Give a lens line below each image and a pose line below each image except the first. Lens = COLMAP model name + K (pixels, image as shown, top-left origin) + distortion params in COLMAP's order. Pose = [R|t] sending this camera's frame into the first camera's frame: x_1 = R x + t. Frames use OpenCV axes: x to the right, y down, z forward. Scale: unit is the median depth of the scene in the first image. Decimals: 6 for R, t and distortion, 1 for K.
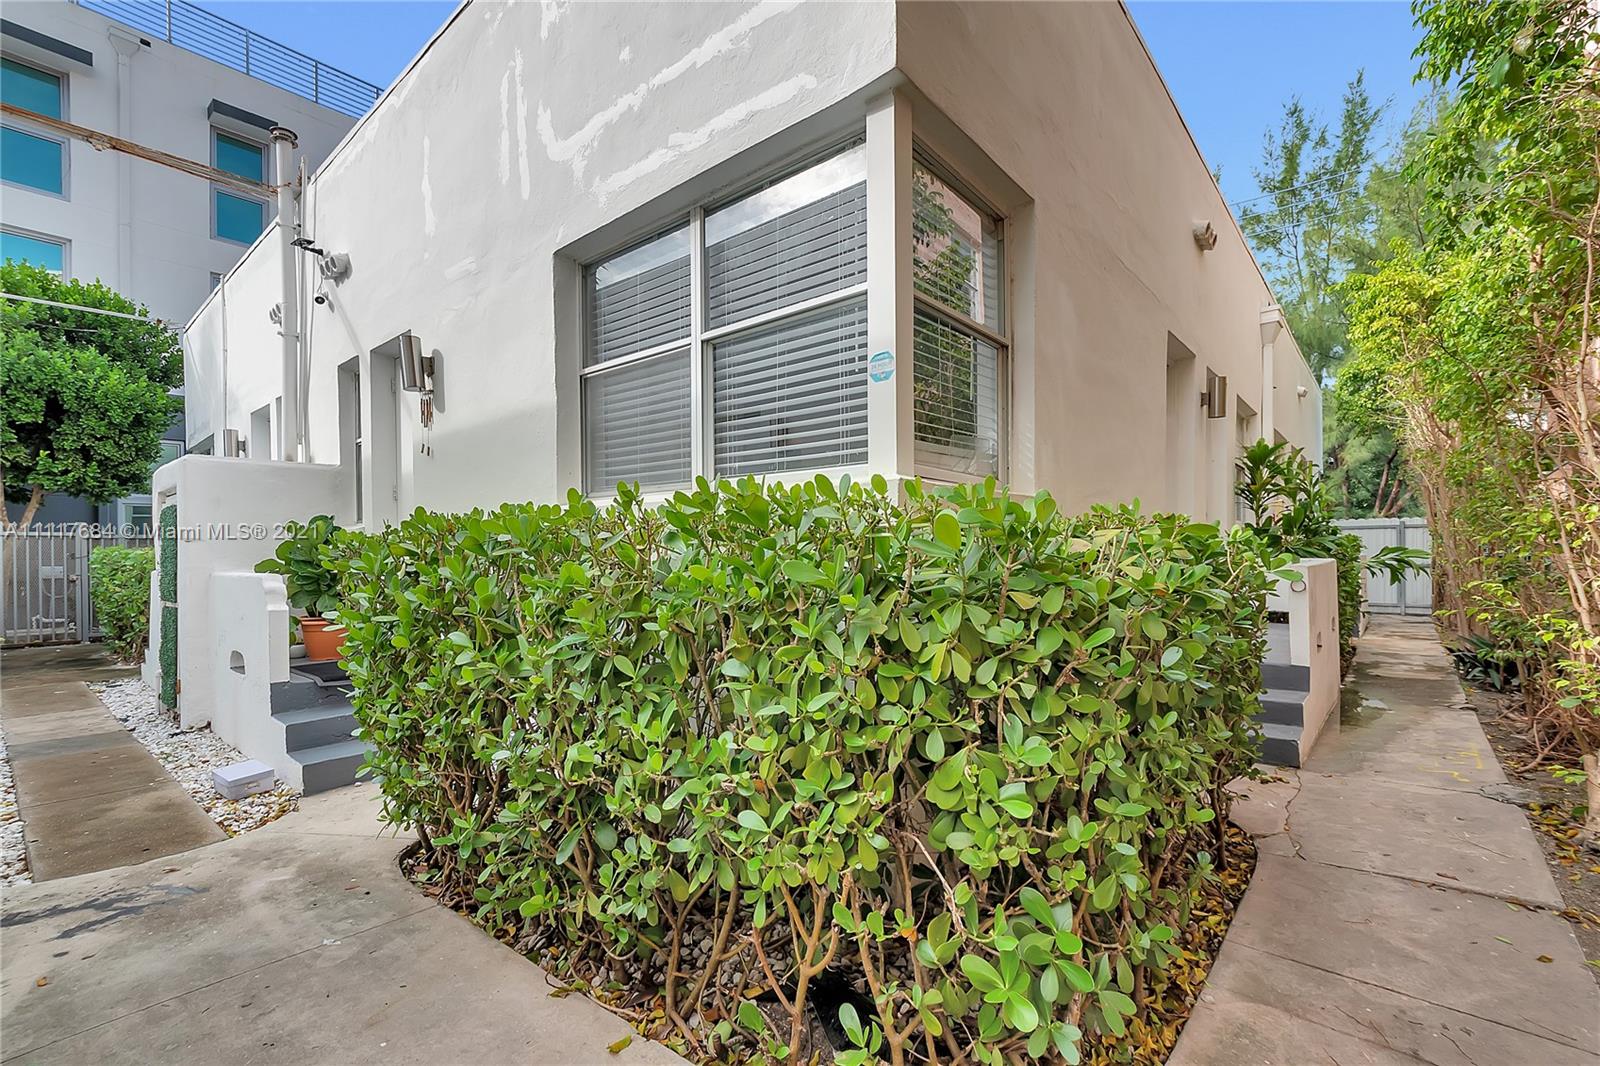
lens RADIAL K [[772.2, 0, 799.8], [0, 772.2, 553.5], [0, 0, 1]] dist [0.039230, -0.000241]
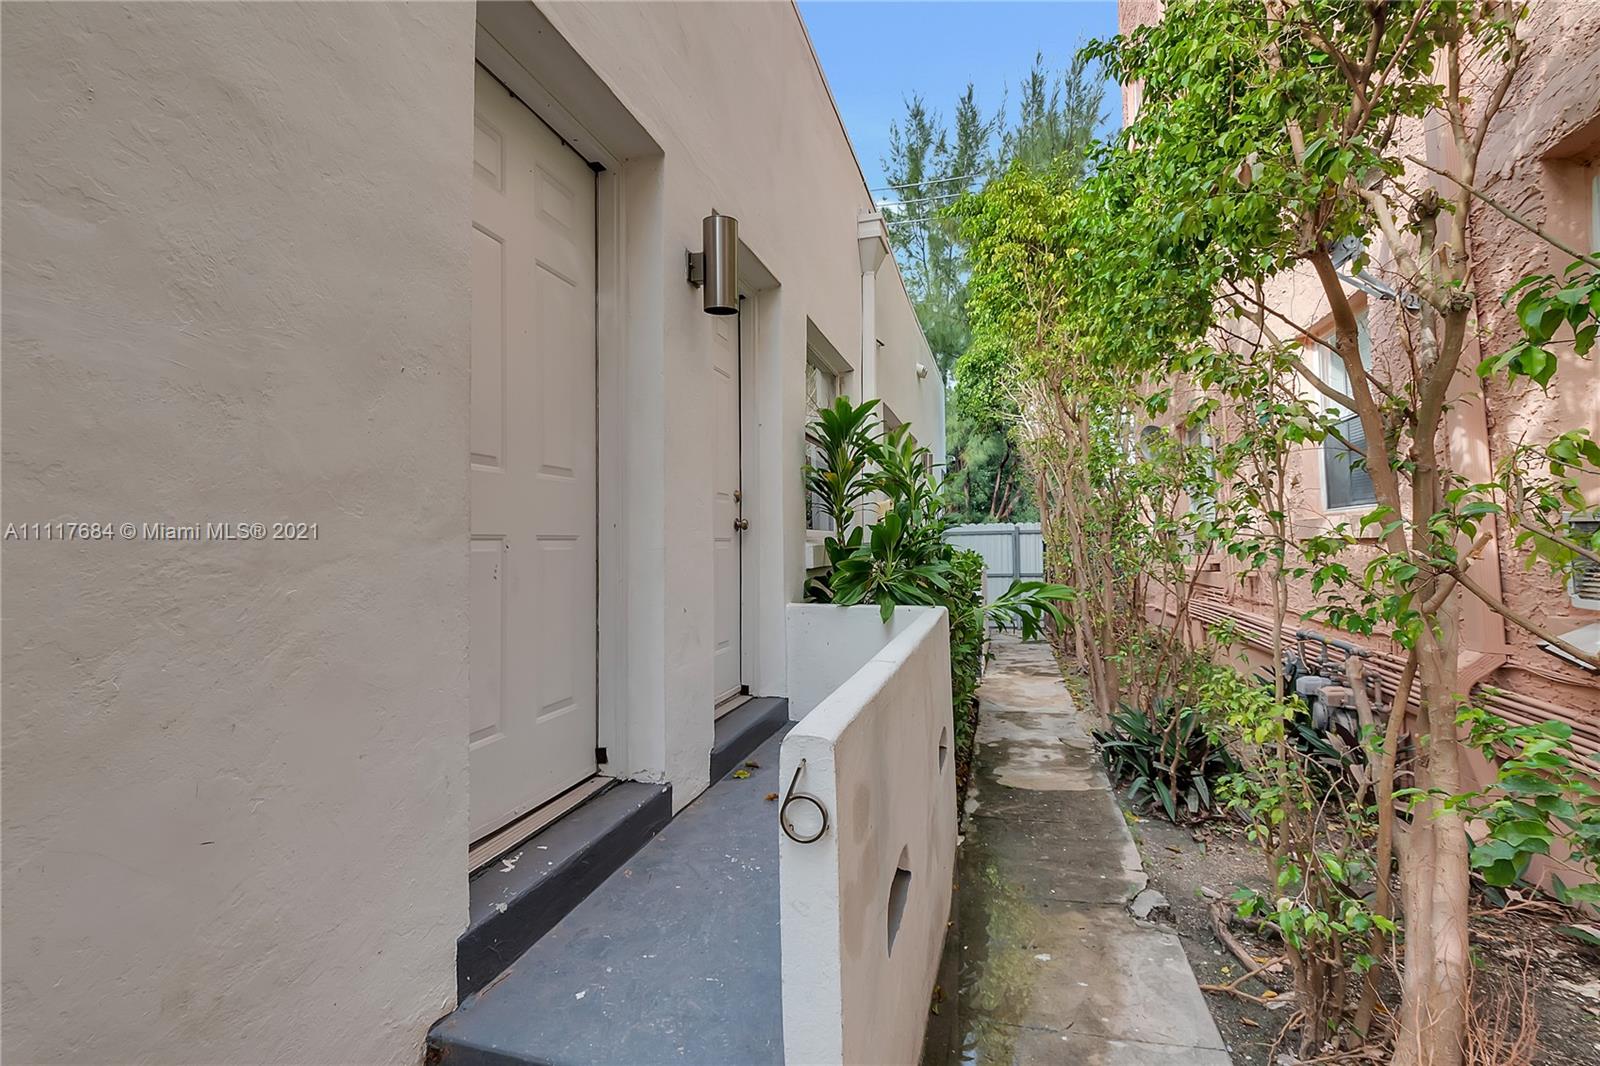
lens RADIAL K [[772.2, 0, 799.8], [0, 772.2, 553.5], [0, 0, 1]] dist [0.039230, -0.000241]
pose [[0.924401, -0.013544, 0.381181, 0.147327], [0.012599, 0.999908, 0.004975, -0.013567], [-0.381214, 0.000204, 0.924487, 0.209179]]
